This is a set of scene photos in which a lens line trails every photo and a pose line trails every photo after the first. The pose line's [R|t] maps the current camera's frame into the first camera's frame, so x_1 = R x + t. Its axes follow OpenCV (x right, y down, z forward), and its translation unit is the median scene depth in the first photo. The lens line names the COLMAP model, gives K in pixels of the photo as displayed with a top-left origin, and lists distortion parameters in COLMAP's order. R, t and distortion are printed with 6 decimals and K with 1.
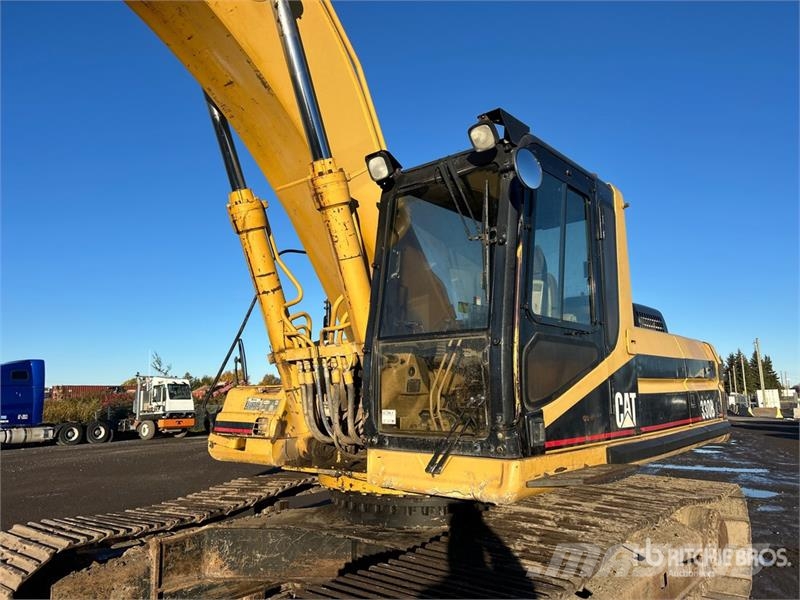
lens RADIAL K [[595.2, 0, 405.5], [0, 595.2, 304.2], [0, 0, 1]] dist [0.058050, -0.072214]
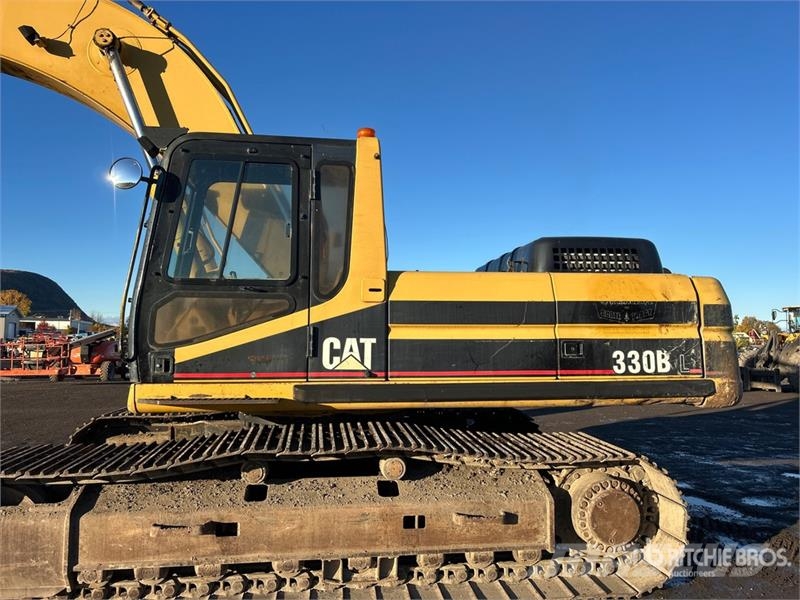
lens RADIAL K [[592.7, 0, 400.0], [0, 592.7, 294.9], [0, 0, 1]] dist [0.069721, -0.082192]
pose [[0.725811, -0.033420, -0.687081, 1.088056], [0.088223, 0.995093, 0.044795, 0.030798], [0.682213, -0.093129, 0.725198, 0.286748]]
